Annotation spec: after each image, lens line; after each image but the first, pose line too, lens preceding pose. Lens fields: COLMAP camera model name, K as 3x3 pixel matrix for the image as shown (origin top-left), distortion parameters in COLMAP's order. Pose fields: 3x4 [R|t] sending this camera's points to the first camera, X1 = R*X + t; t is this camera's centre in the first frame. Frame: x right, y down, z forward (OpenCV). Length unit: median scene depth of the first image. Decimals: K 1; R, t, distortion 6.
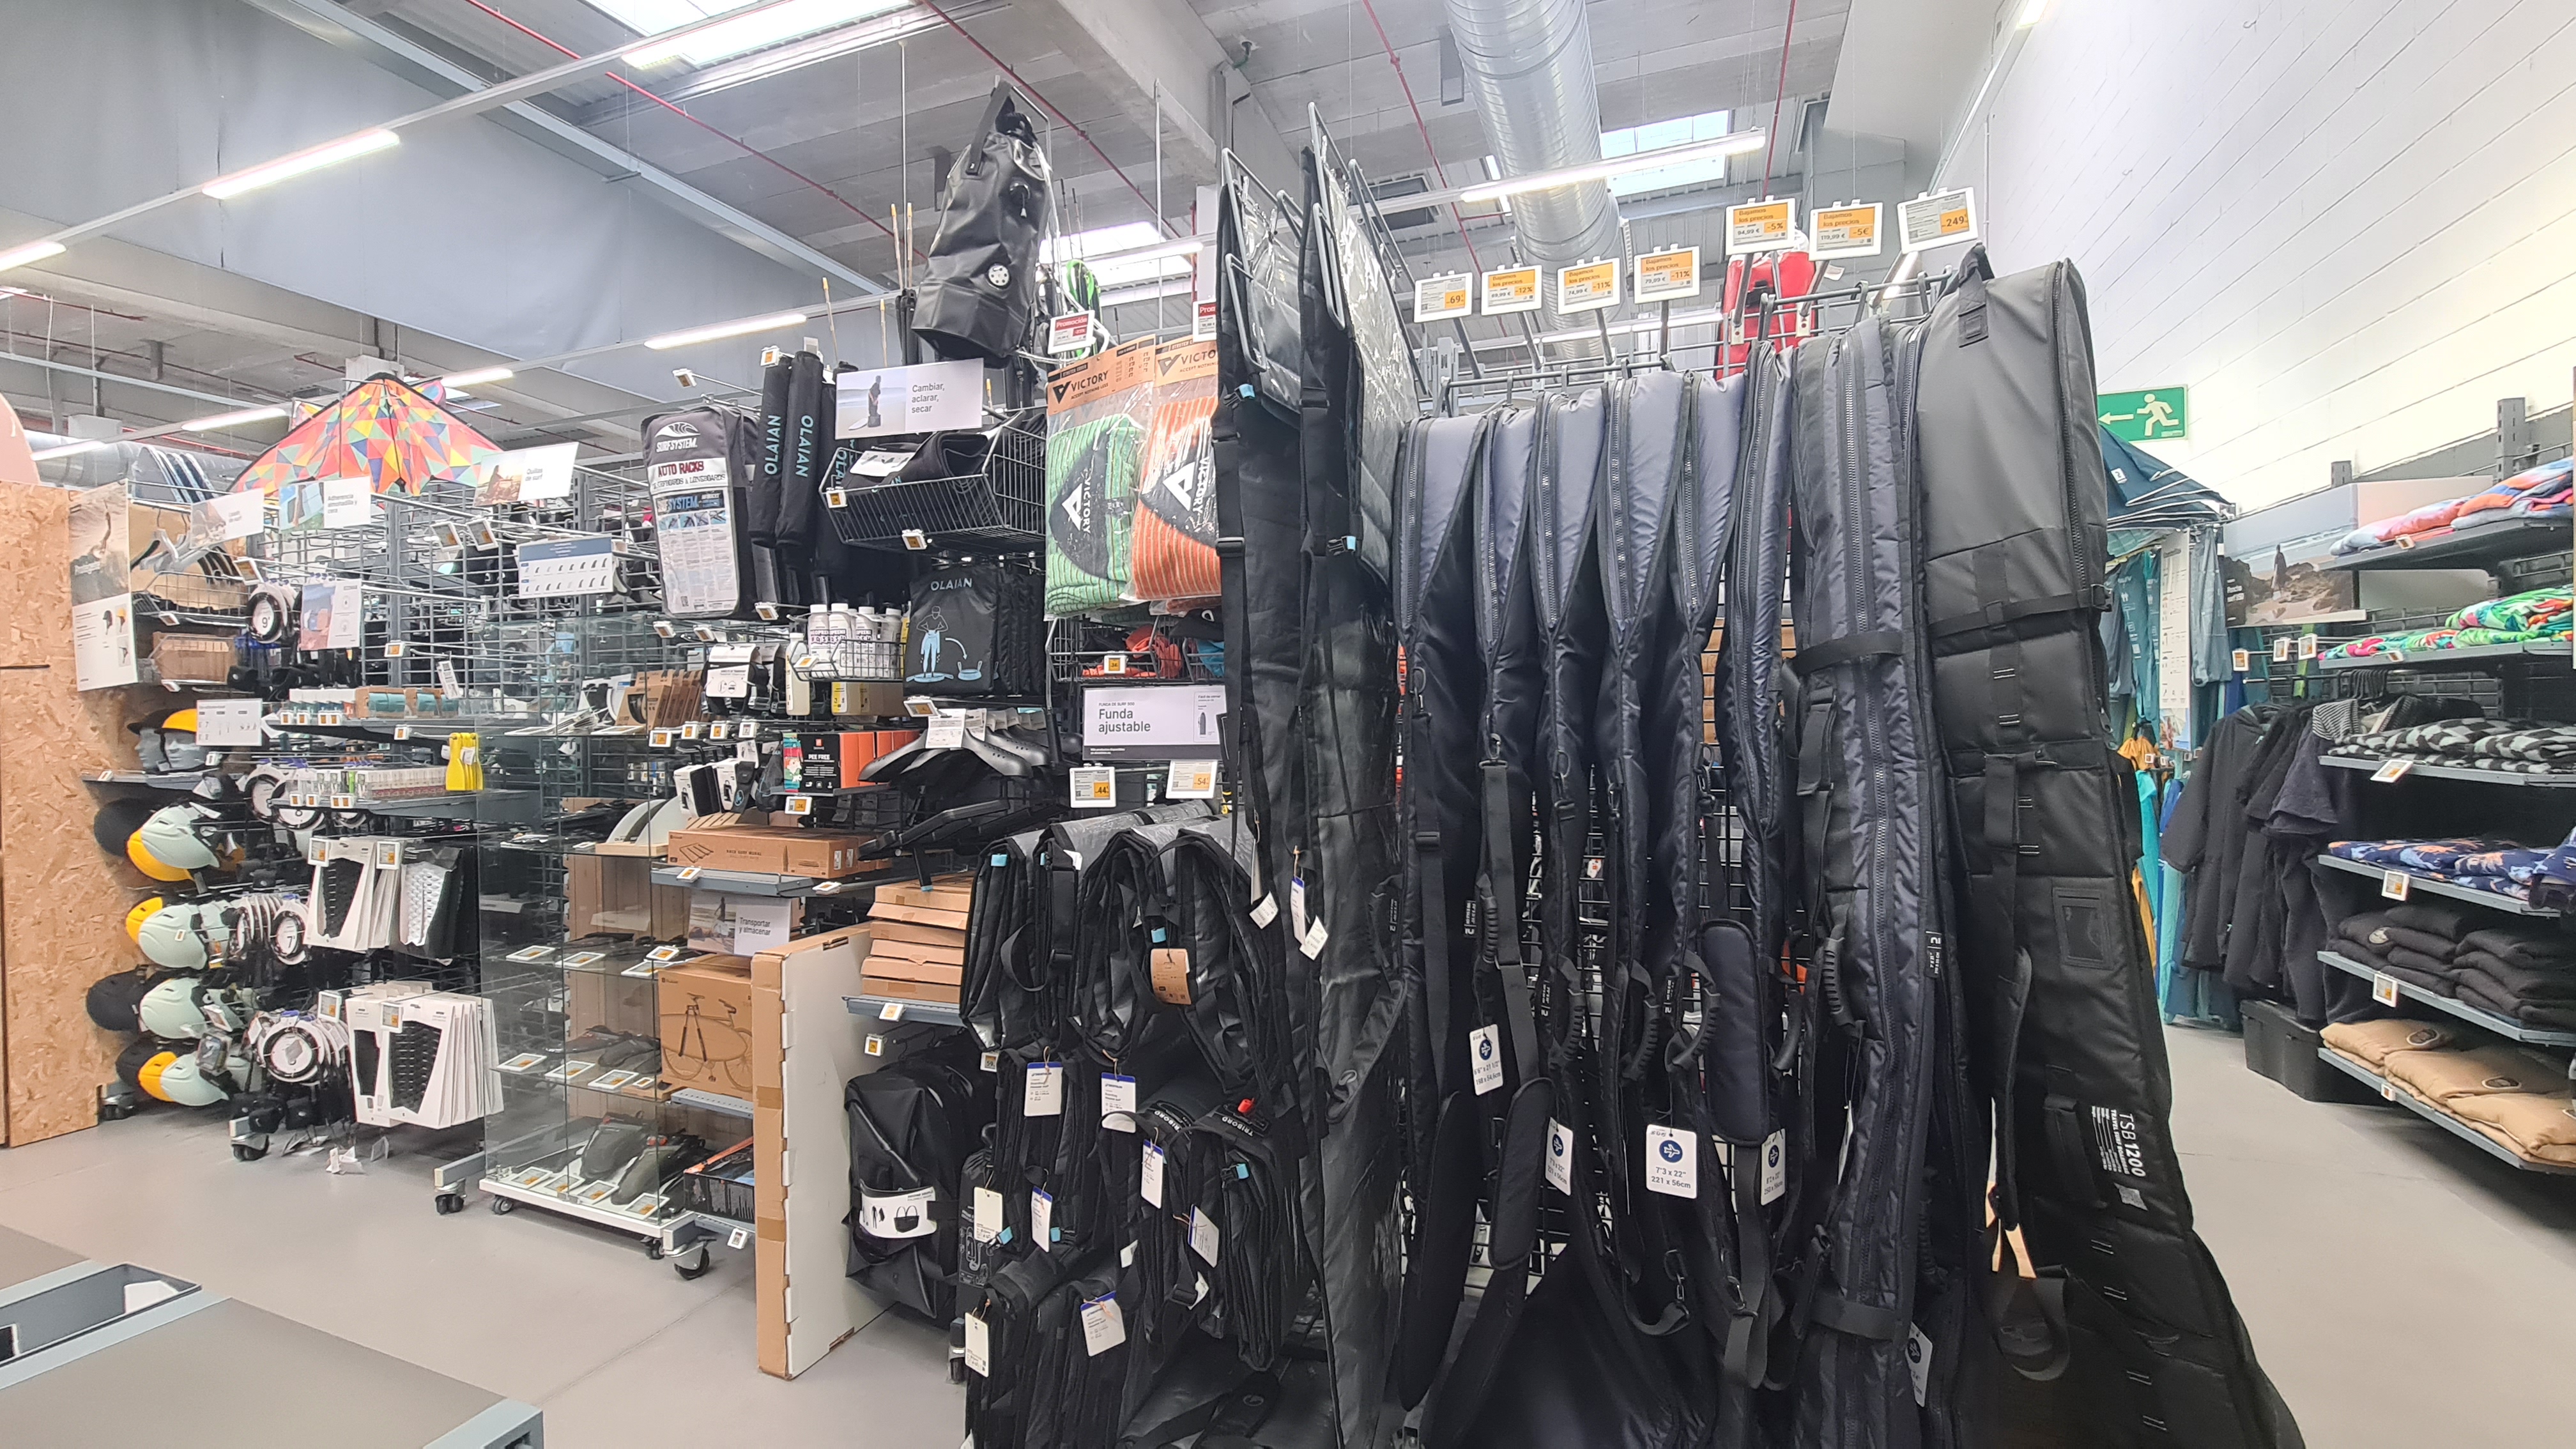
lens RADIAL K [[1050.6, 0, 1285.4], [0, 1050.6, 710.8], [0, 0, 1]] dist [-0.000877, 0.000080]
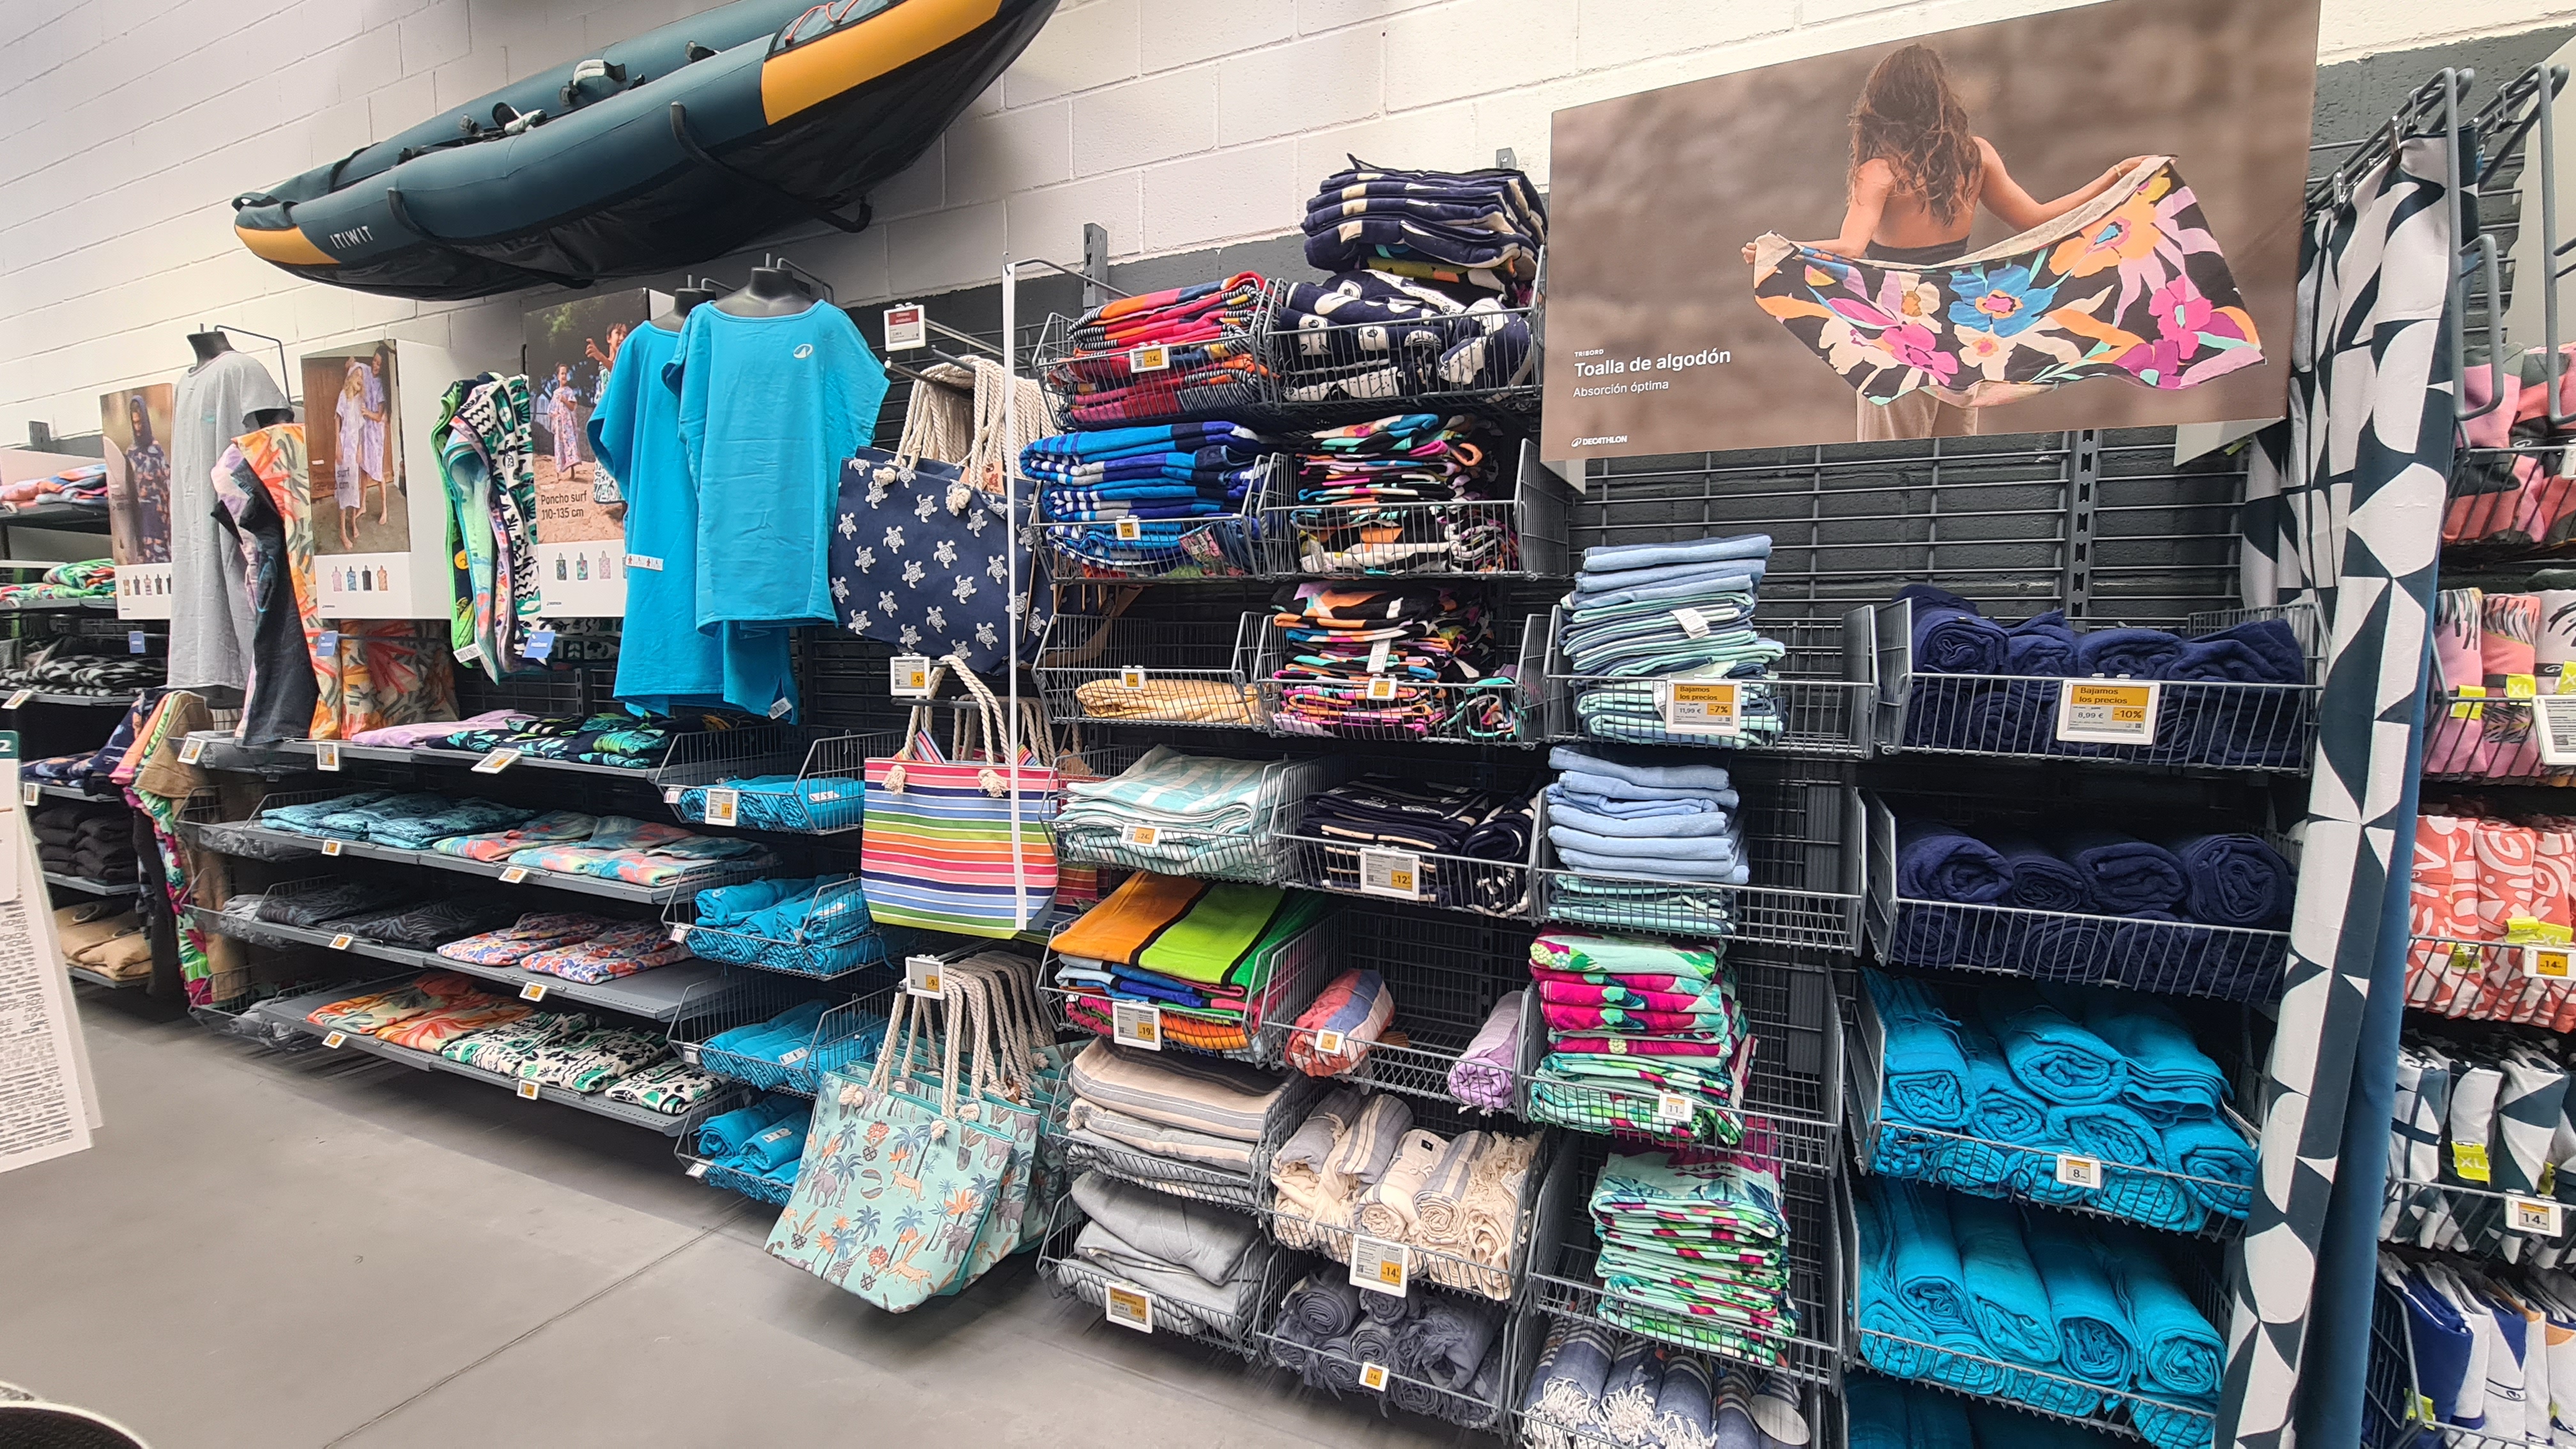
lens RADIAL K [[1050.6, 0, 1279.4], [0, 1050.6, 725.3], [0, 0, 1]] dist [-0.000877, 0.000080]
pose [[0.060619, -0.060384, 0.996333, -0.054513], [-0.008945, 0.998096, 0.061036, 0.001142], [-0.998121, -0.012612, 0.059964, -0.534568]]
